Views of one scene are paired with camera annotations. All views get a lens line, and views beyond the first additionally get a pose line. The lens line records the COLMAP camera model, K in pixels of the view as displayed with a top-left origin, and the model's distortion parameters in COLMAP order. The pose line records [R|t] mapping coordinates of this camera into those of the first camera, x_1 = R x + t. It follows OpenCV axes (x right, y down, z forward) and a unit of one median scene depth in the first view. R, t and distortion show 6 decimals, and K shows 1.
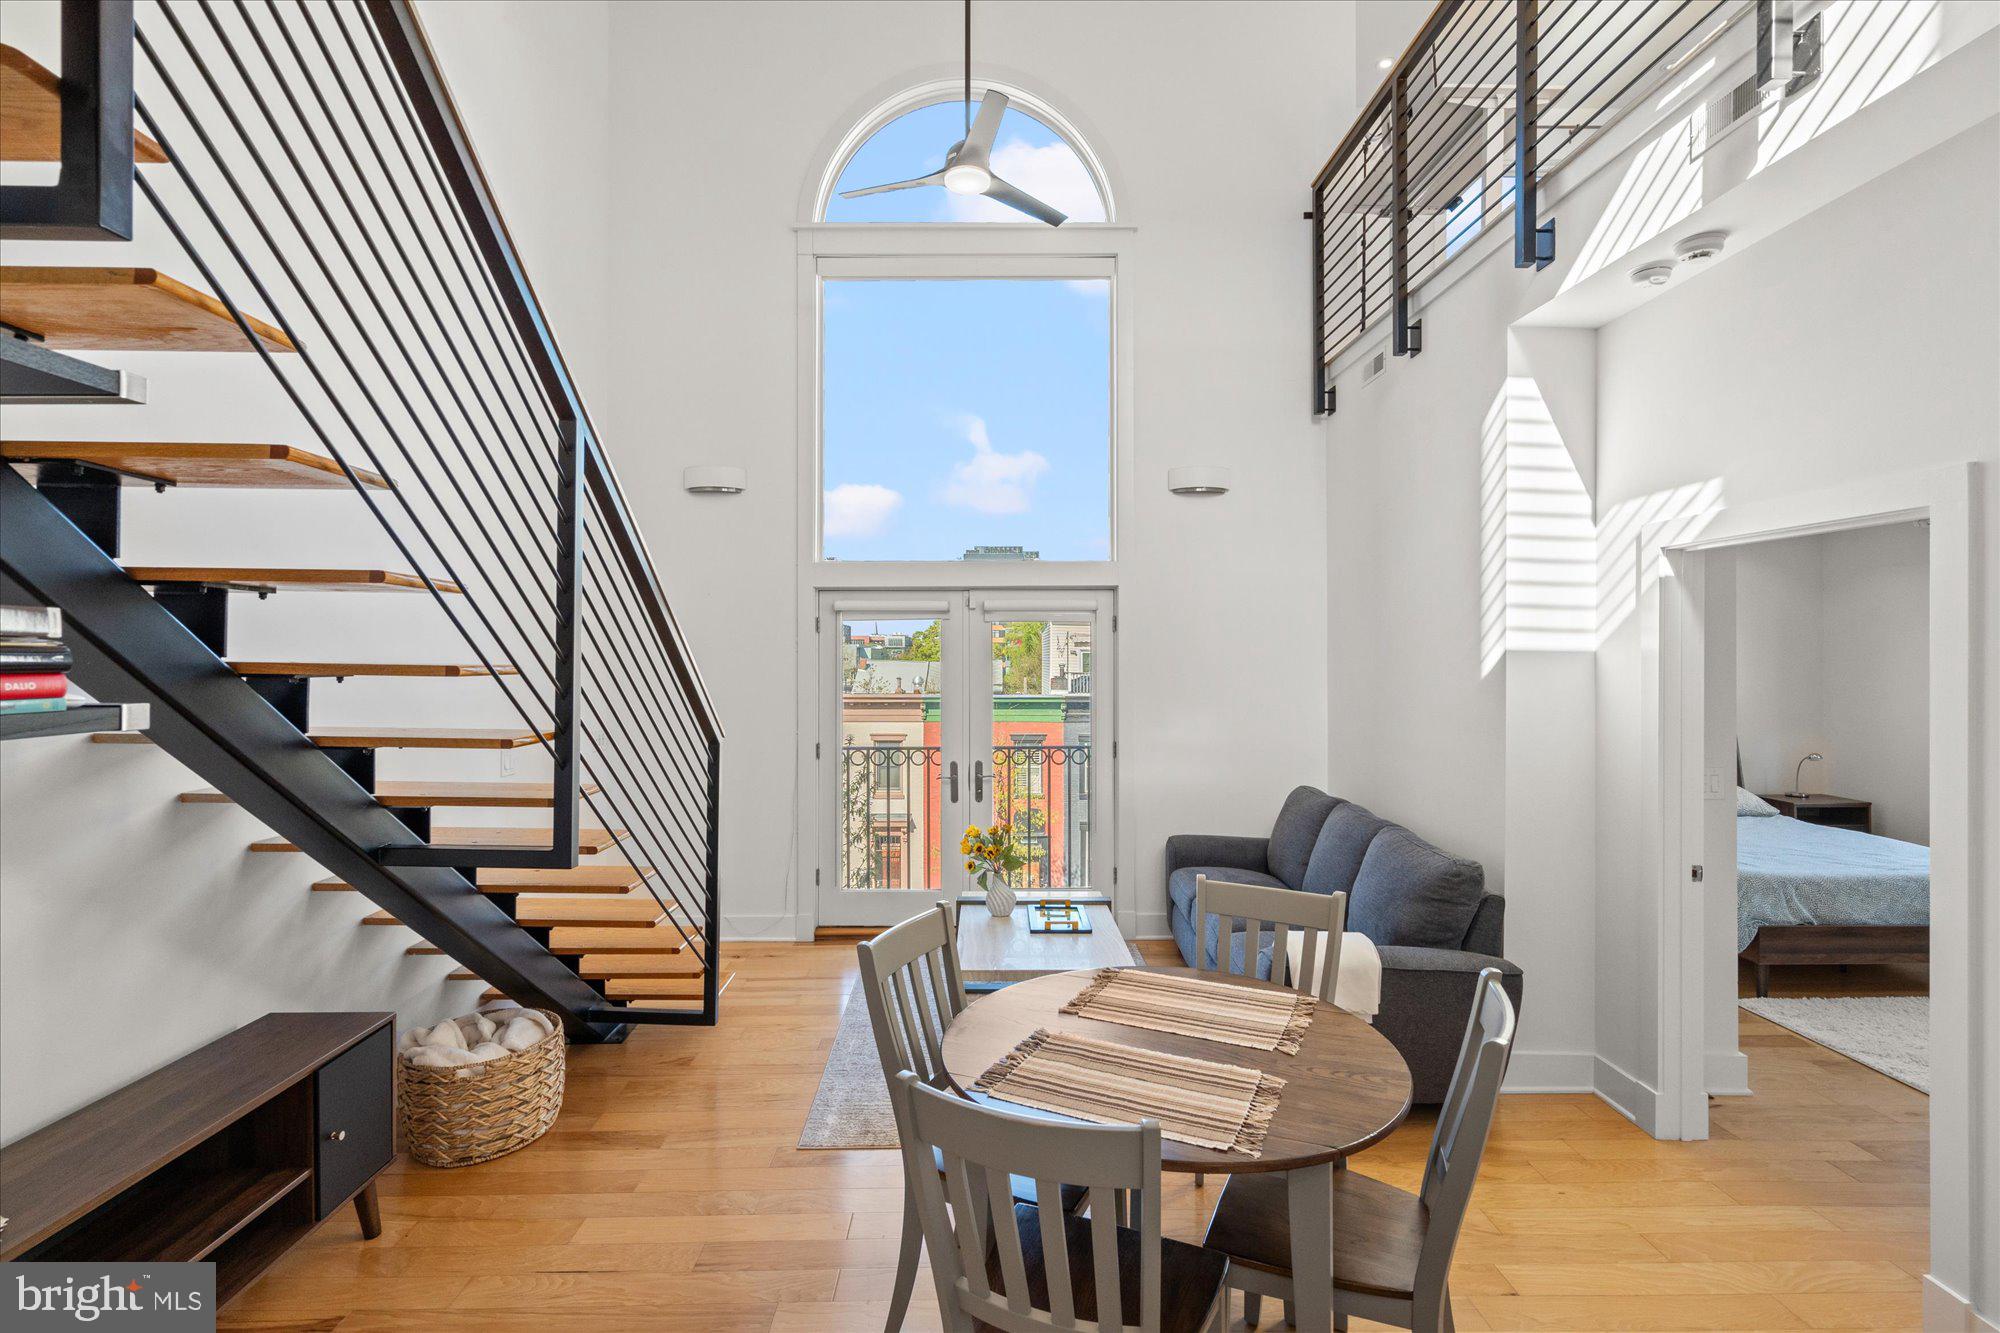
lens RADIAL K [[914.9, 0, 1010.0], [0, 914.9, 664.1], [0, 0, 1]] dist [-0.001665, -0.000078]
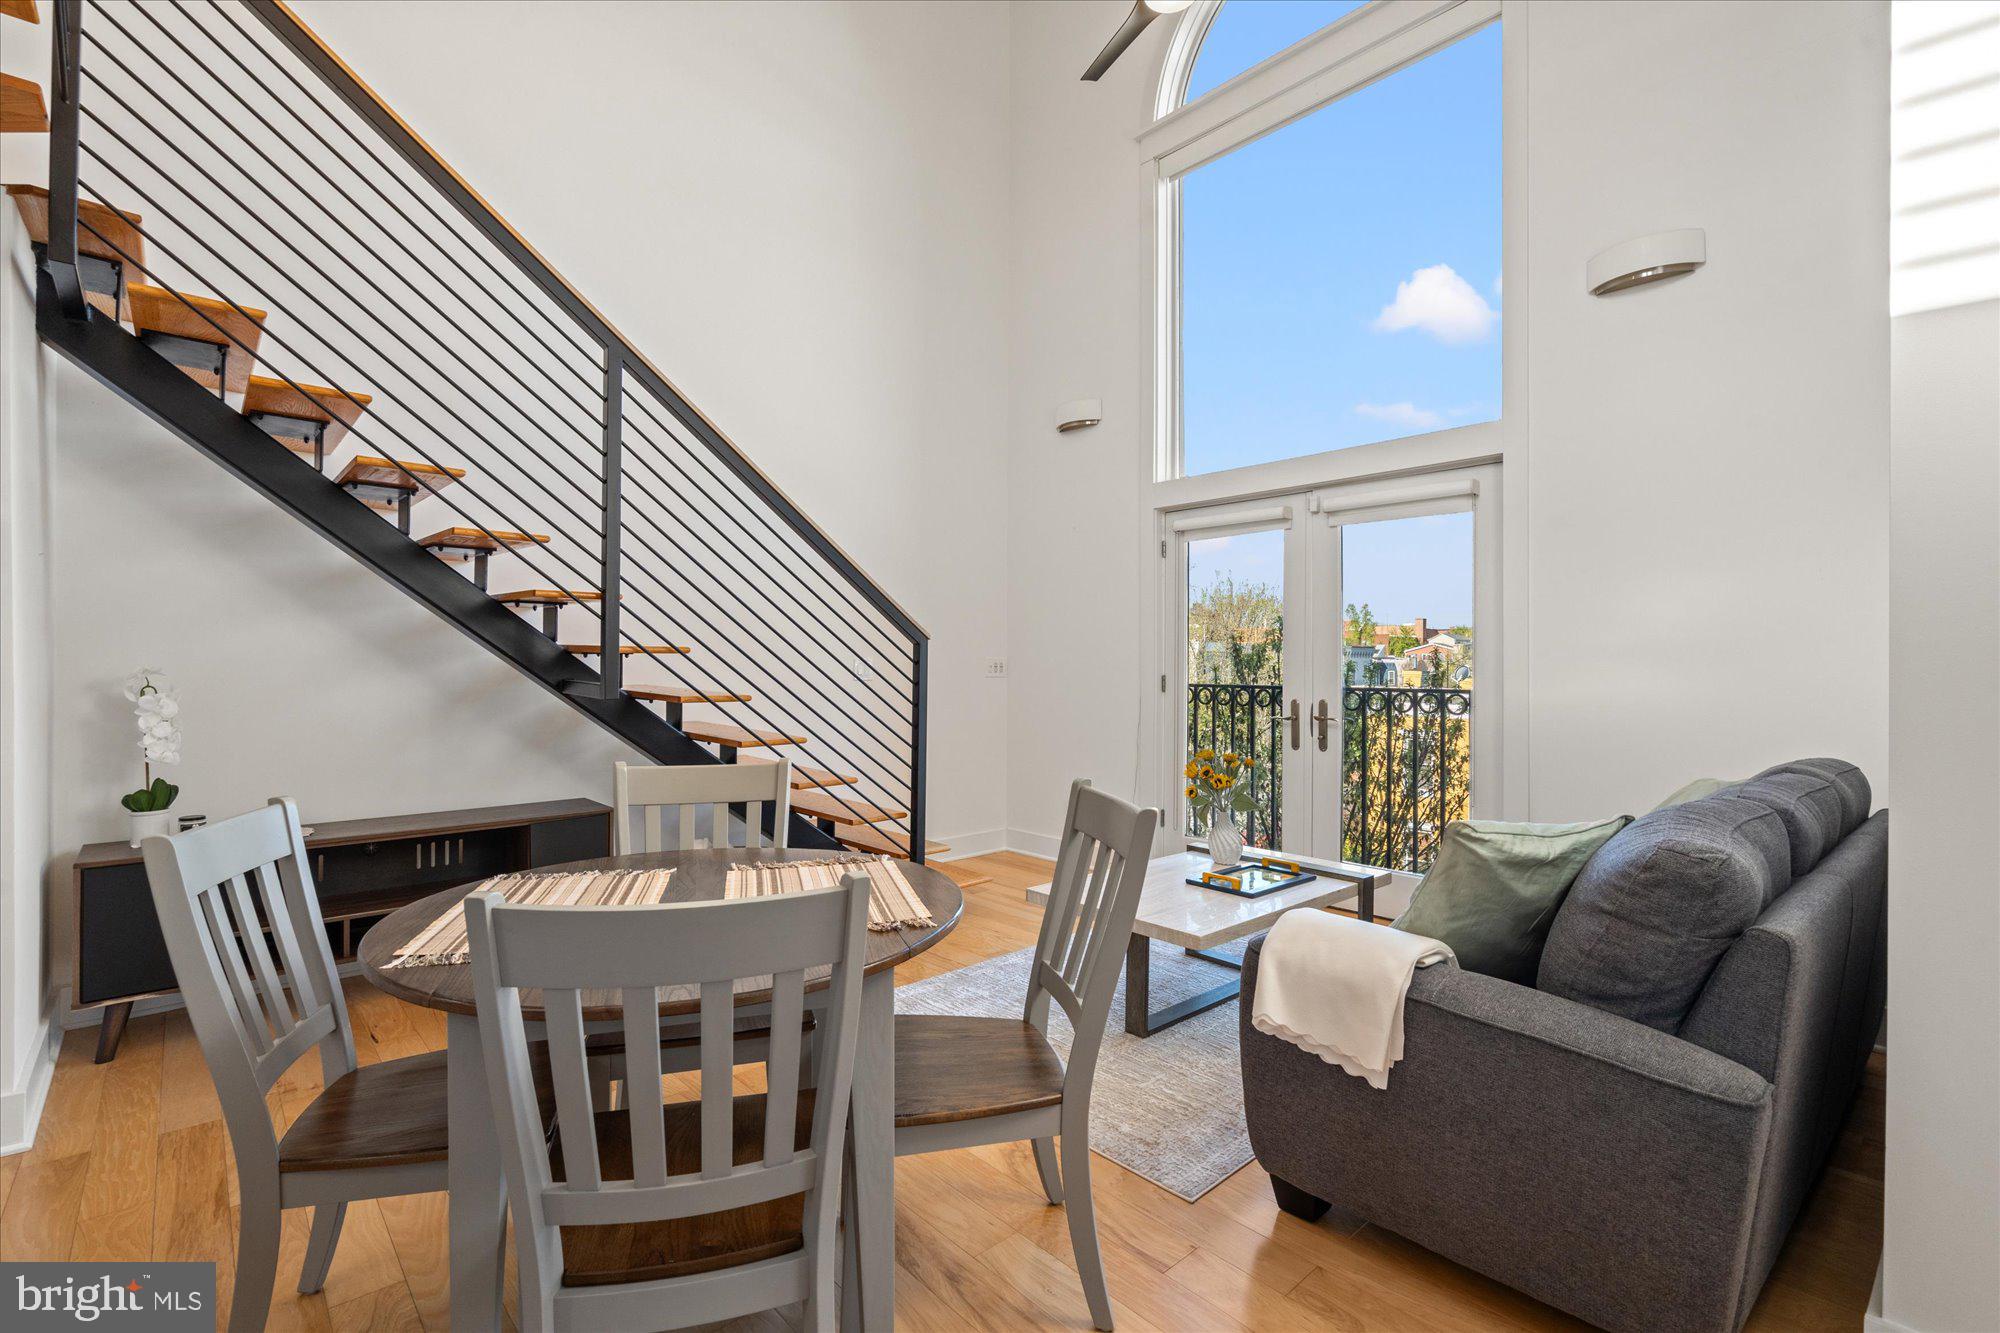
lens RADIAL K [[914.9, 0, 1010.0], [0, 914.9, 664.1], [0, 0, 1]] dist [-0.001665, -0.000078]
pose [[0.643982, 0.006943, -0.765010, 0.408756], [-0.017928, 0.999821, -0.006018, 0.084622], [0.764831, 0.017591, 0.643991, 0.275385]]
